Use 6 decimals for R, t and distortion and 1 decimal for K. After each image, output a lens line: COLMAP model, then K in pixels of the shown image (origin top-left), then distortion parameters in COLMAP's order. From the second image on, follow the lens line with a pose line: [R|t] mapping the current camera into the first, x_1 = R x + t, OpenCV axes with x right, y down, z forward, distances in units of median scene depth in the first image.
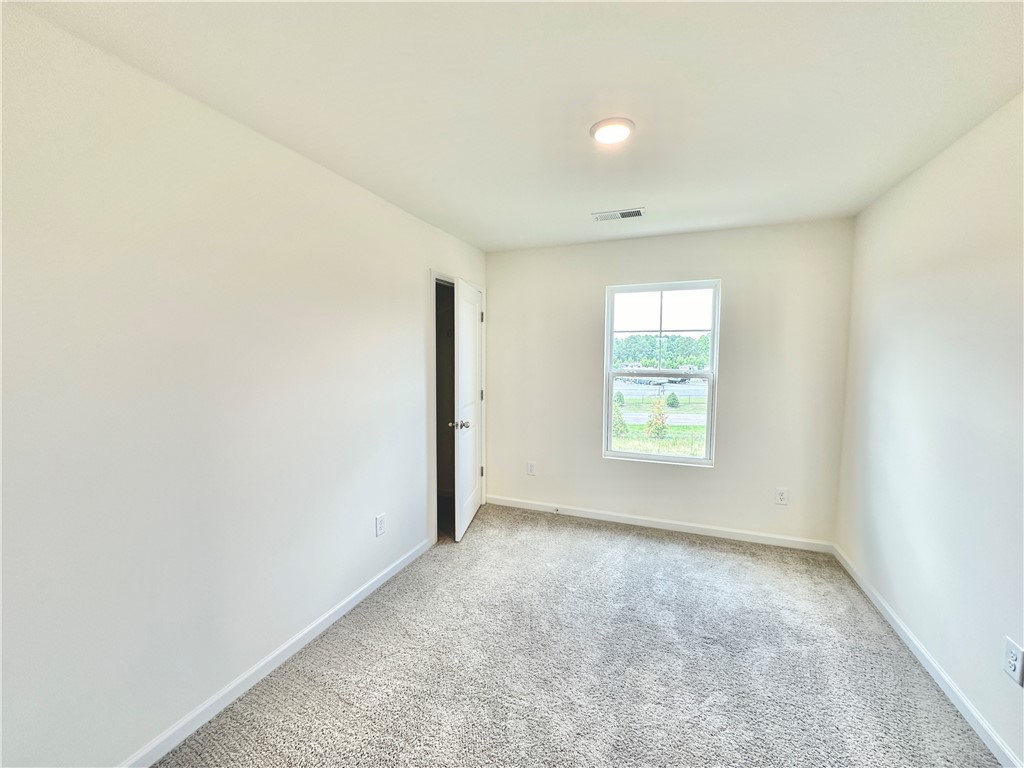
lens RADIAL K [[374.8, 0, 515.1], [0, 374.8, 362.6], [0, 0, 1]] dist [-0.000766, -0.000030]
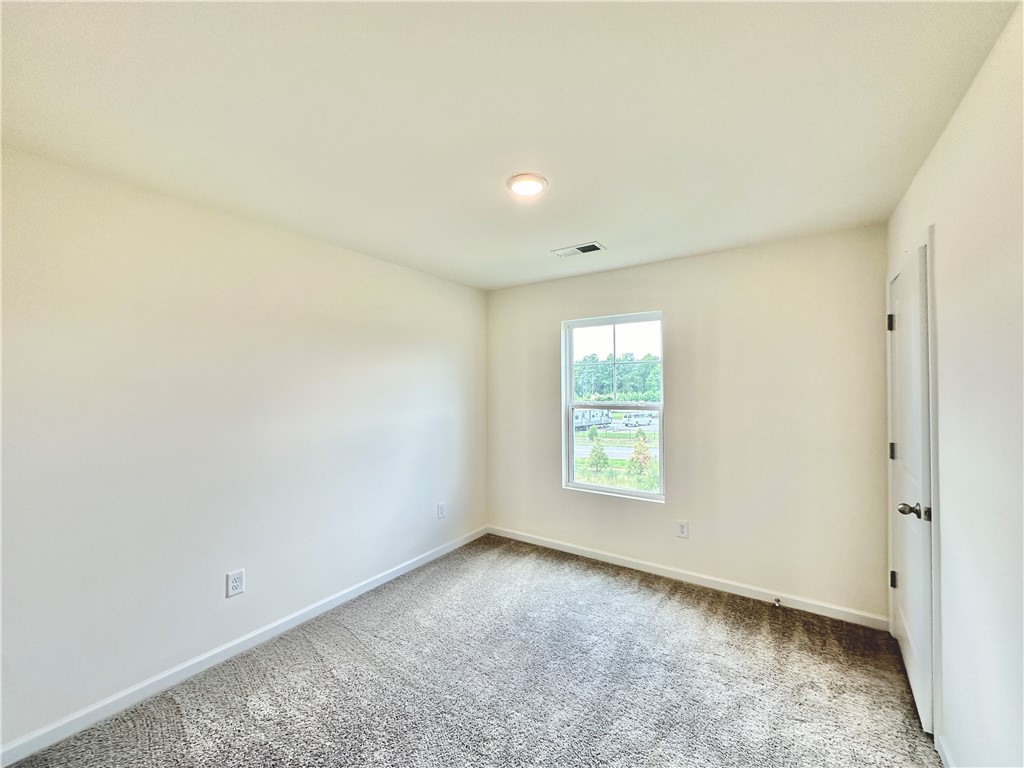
lens RADIAL K [[412.8, 0, 512.0], [0, 412.8, 384.0], [0, 0, 1]] dist [0.016750, -0.000024]
pose [[0.968426, -0.008239, -0.249166, 0.395047], [0.000100, 0.999467, -0.032657, 0.005293], [0.249302, 0.031601, 0.967910, -0.134232]]
